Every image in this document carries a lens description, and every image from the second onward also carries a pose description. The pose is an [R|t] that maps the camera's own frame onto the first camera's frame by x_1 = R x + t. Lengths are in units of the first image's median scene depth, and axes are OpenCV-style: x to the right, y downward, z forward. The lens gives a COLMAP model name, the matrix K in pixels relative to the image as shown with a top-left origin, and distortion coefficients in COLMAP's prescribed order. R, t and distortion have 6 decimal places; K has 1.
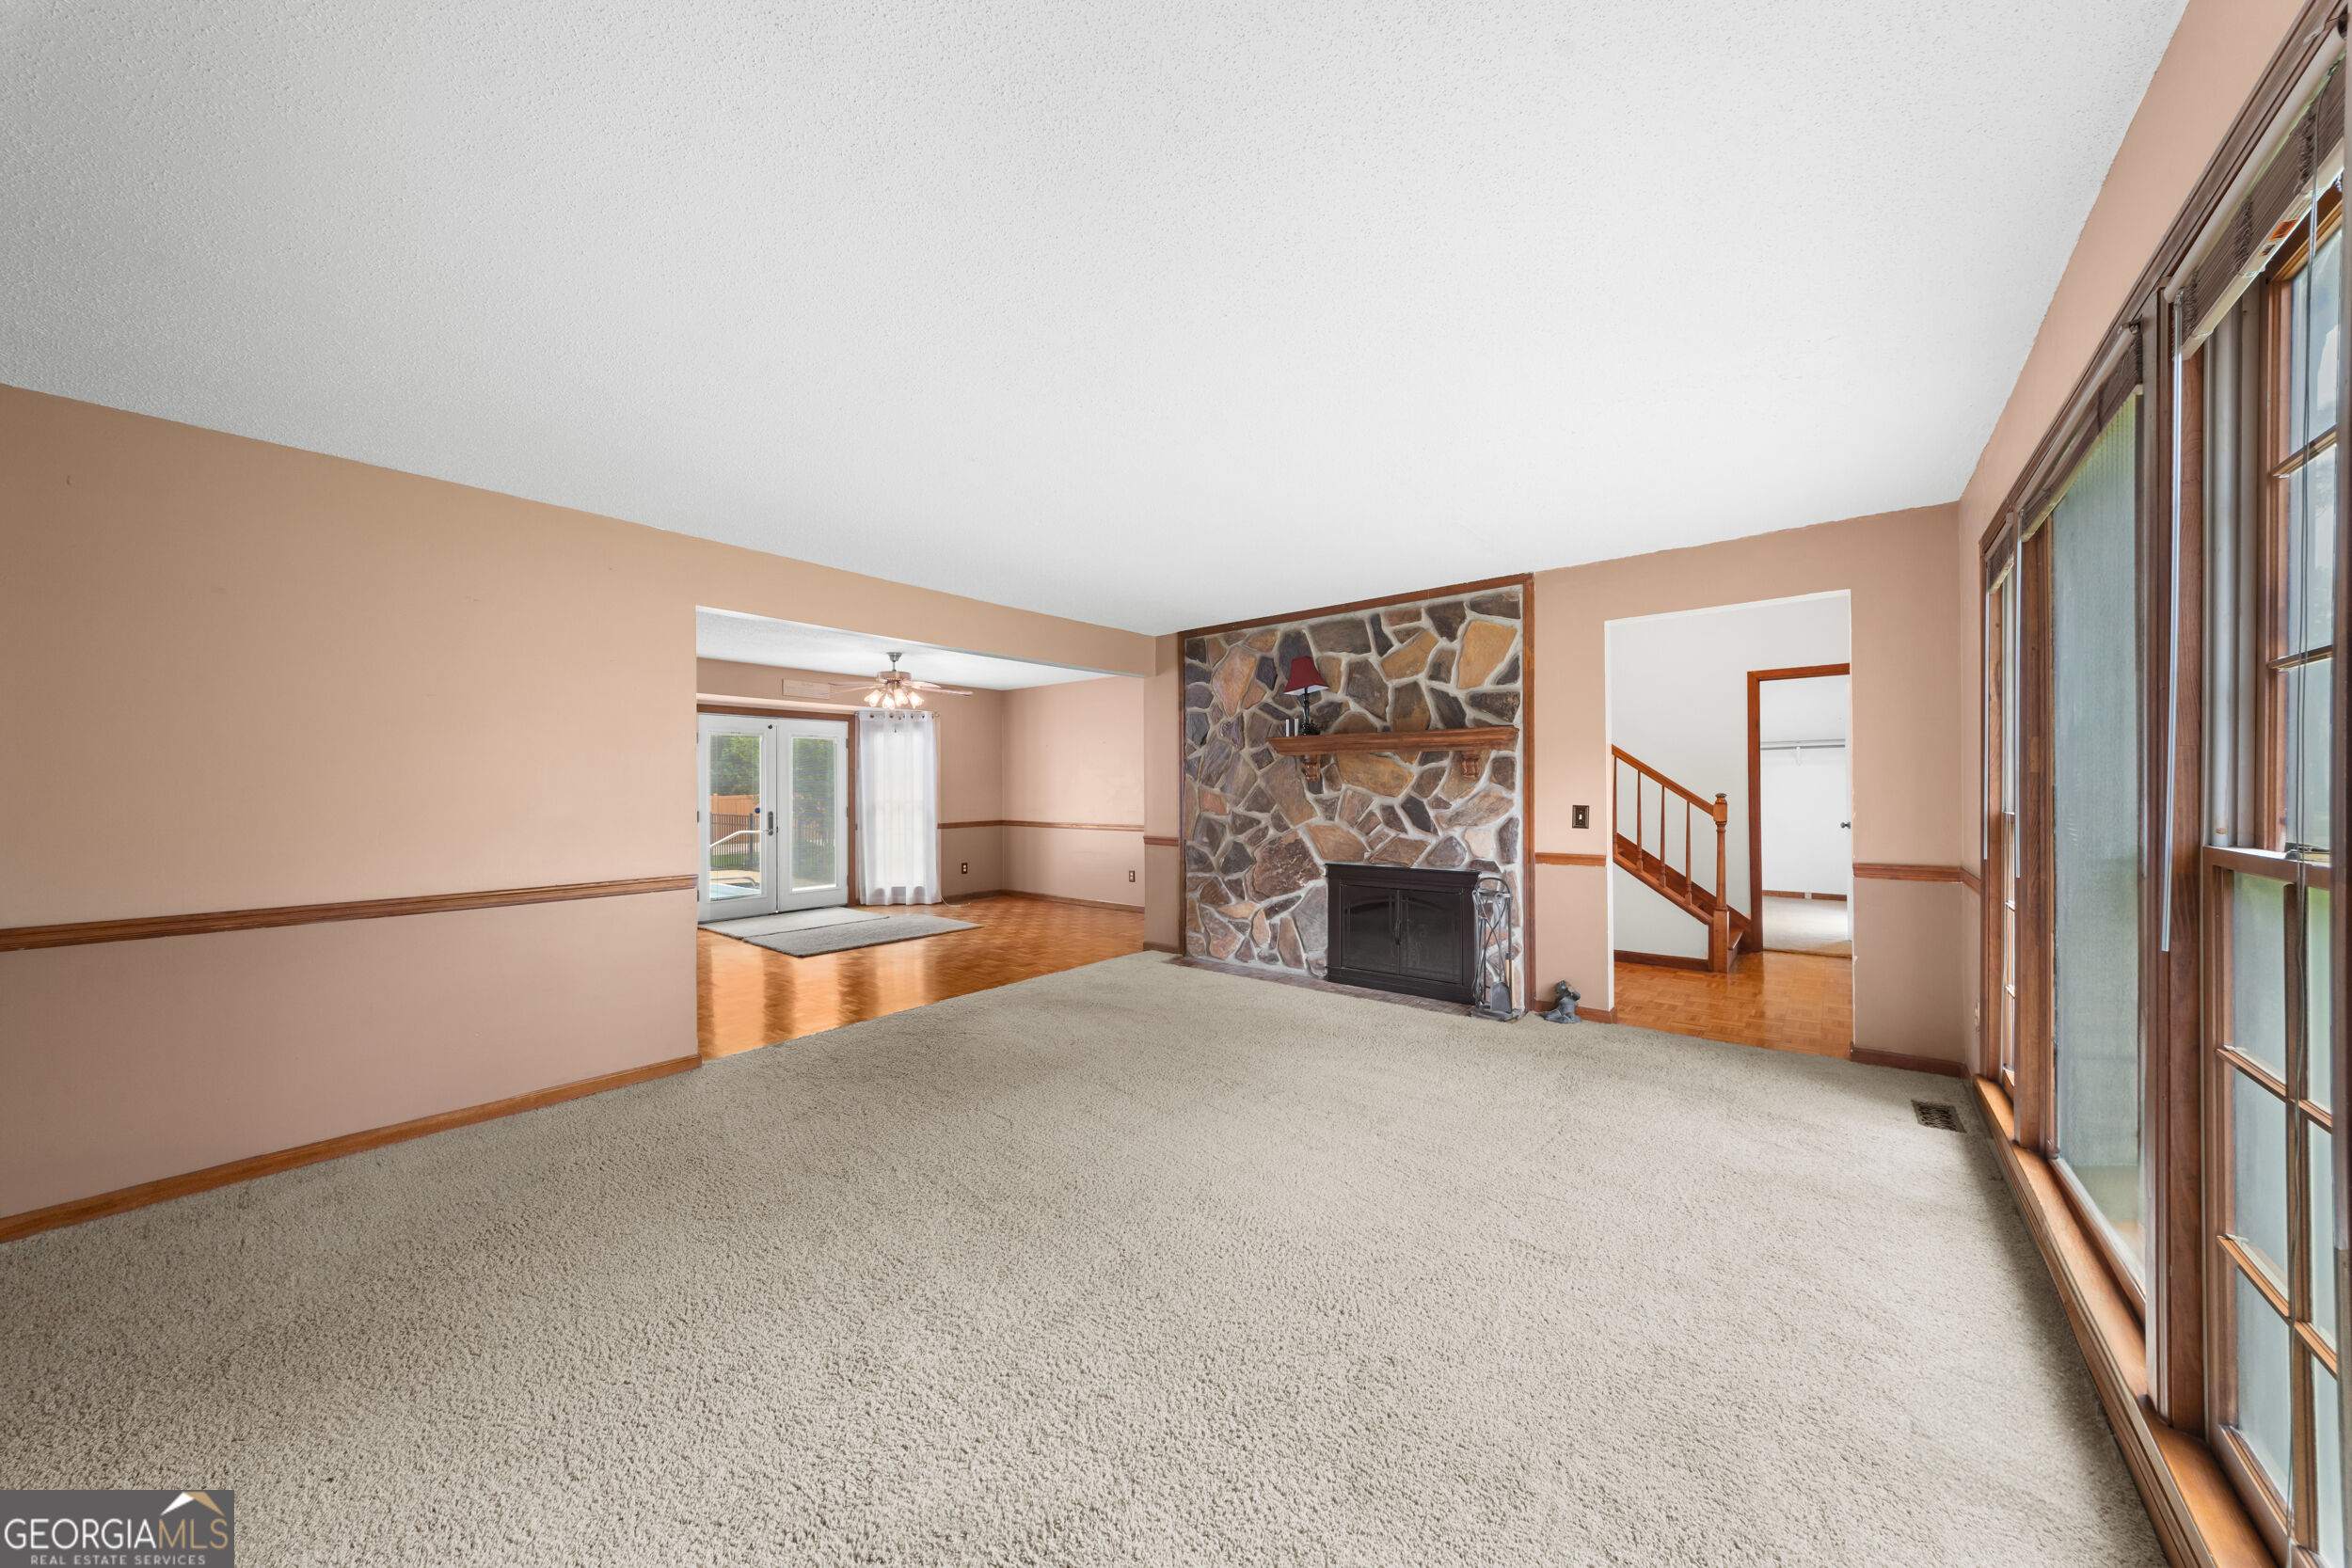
lens RADIAL K [[816.2, 0, 1167.1], [0, 816.2, 783.0], [0, 0, 1]] dist [0.007862, -0.000677]
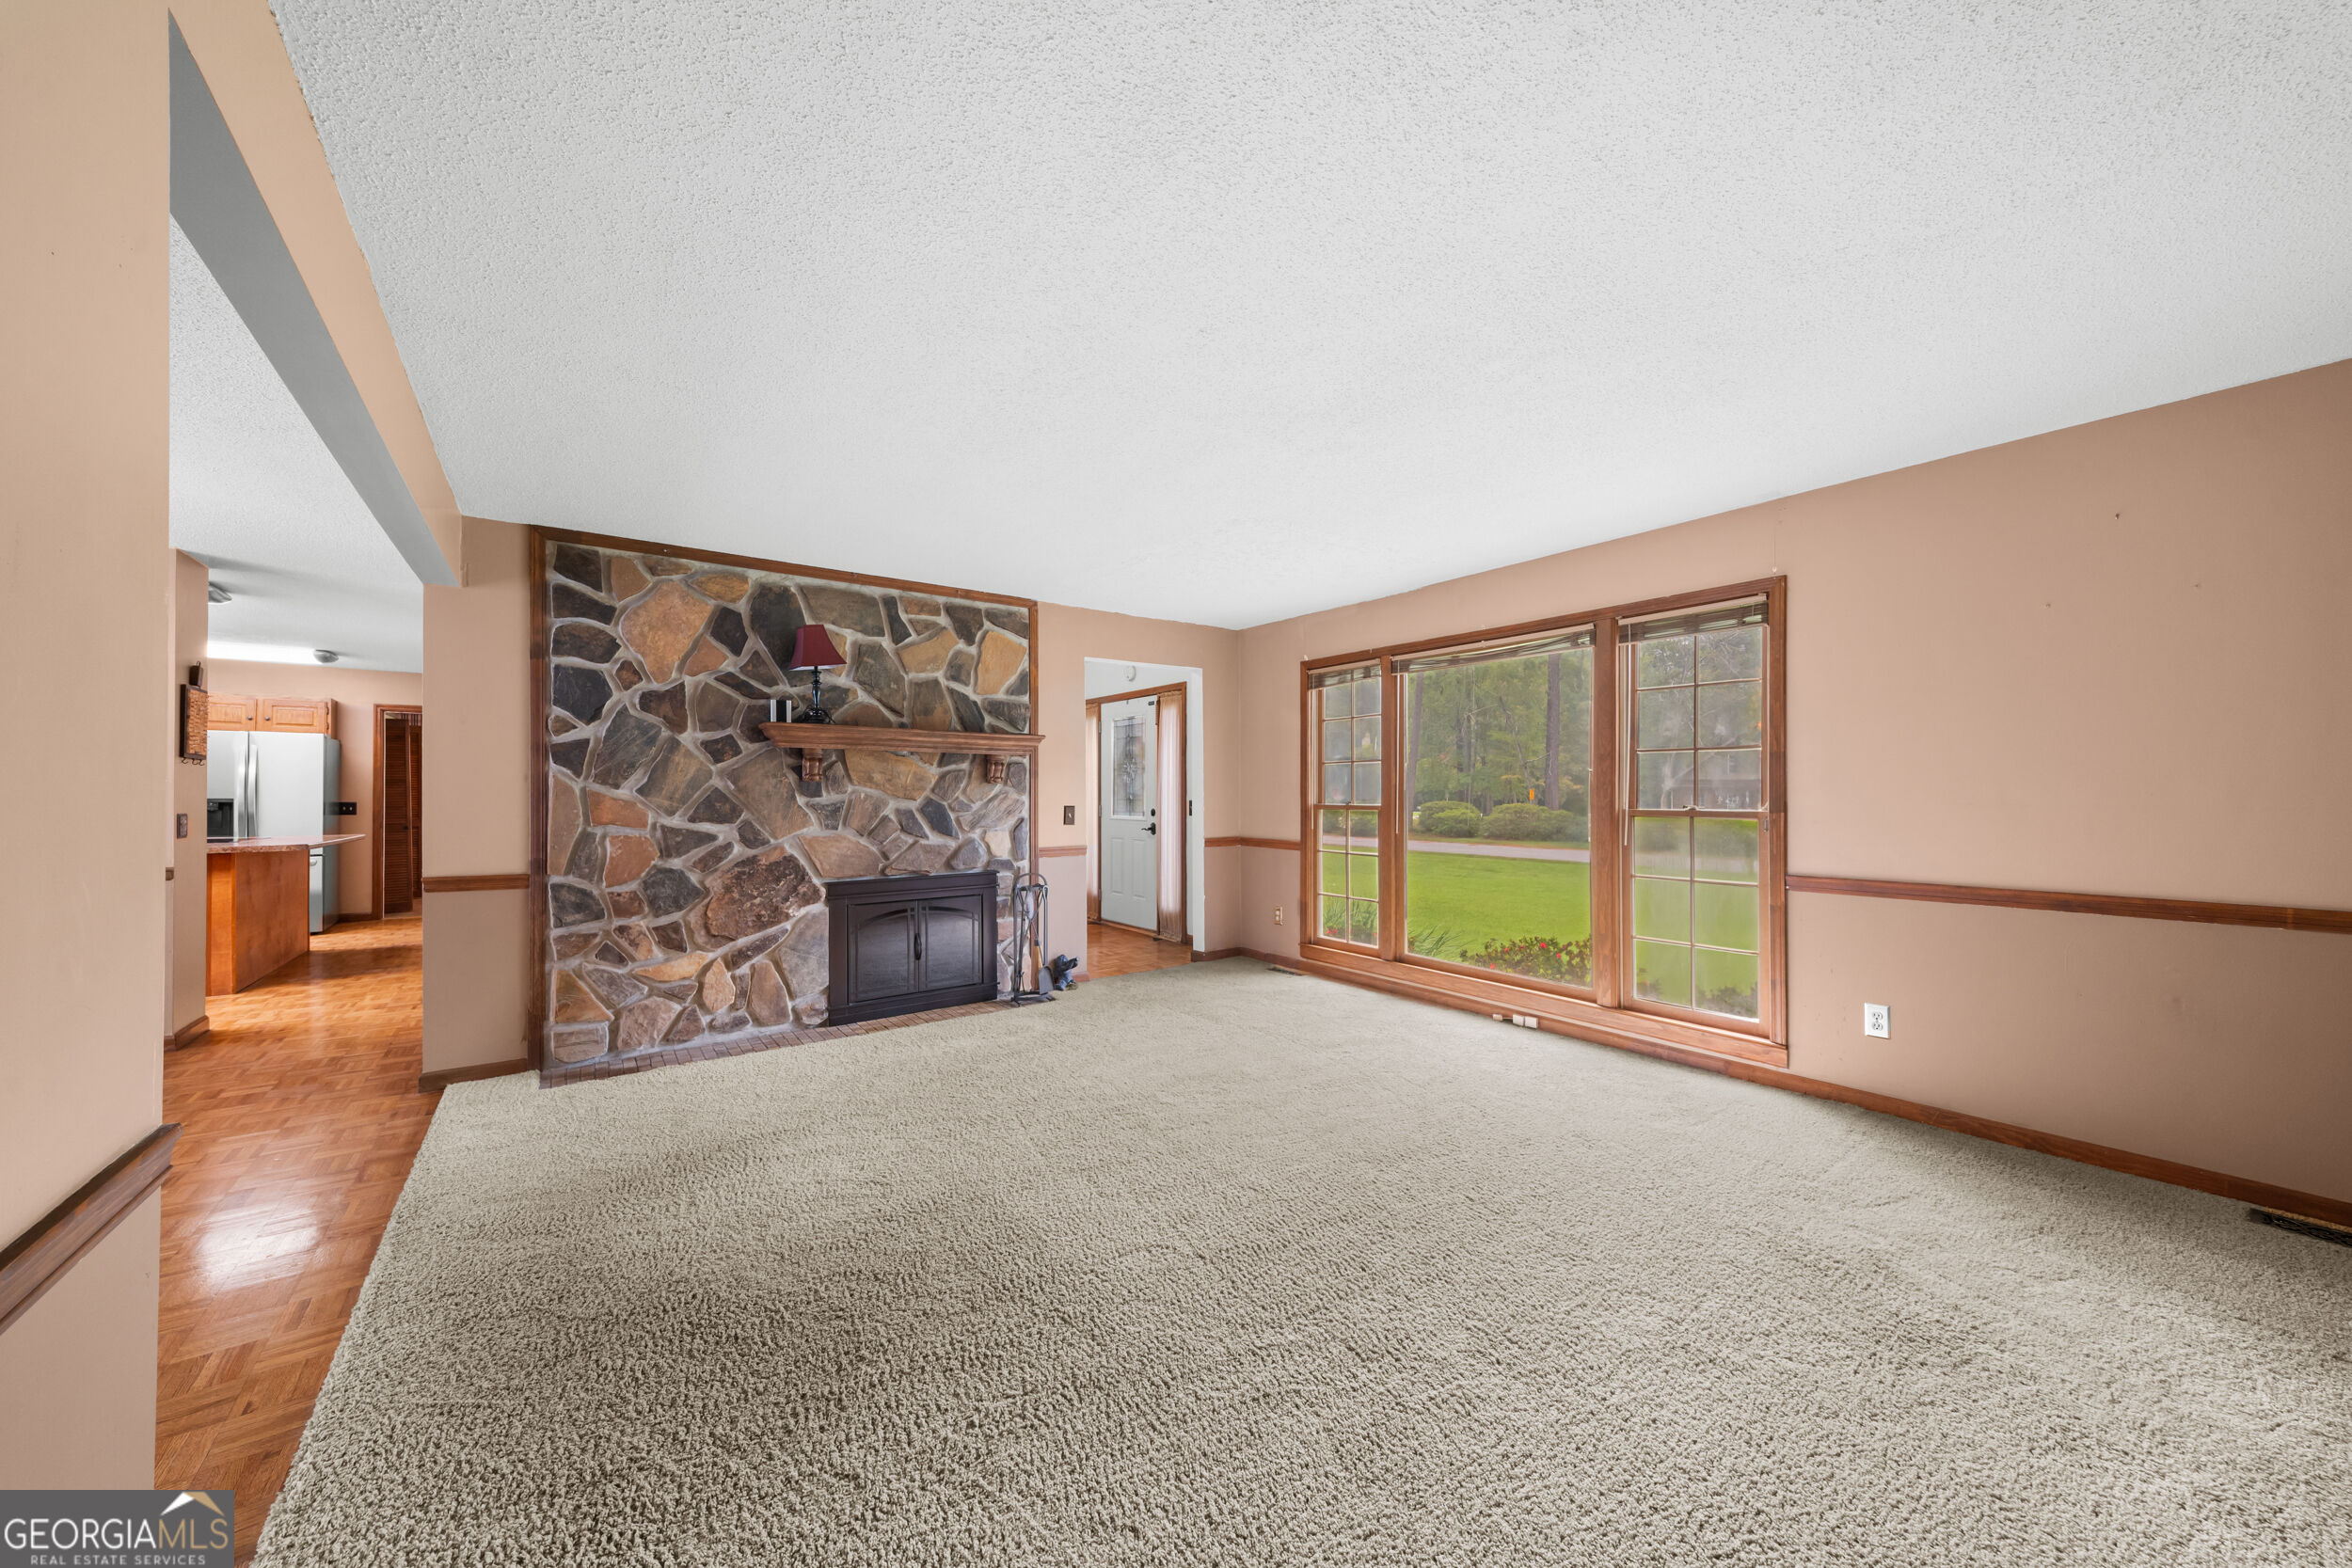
lens RADIAL K [[816.2, 0, 1170.1], [0, 816.2, 787.3], [0, 0, 1]] dist [0.007862, -0.000677]
pose [[0.241232, 0.013687, 0.970371, -0.494503], [-0.003622, 0.999906, -0.013203, 0.012463], [-0.970461, -0.000330, 0.241259, 0.449941]]
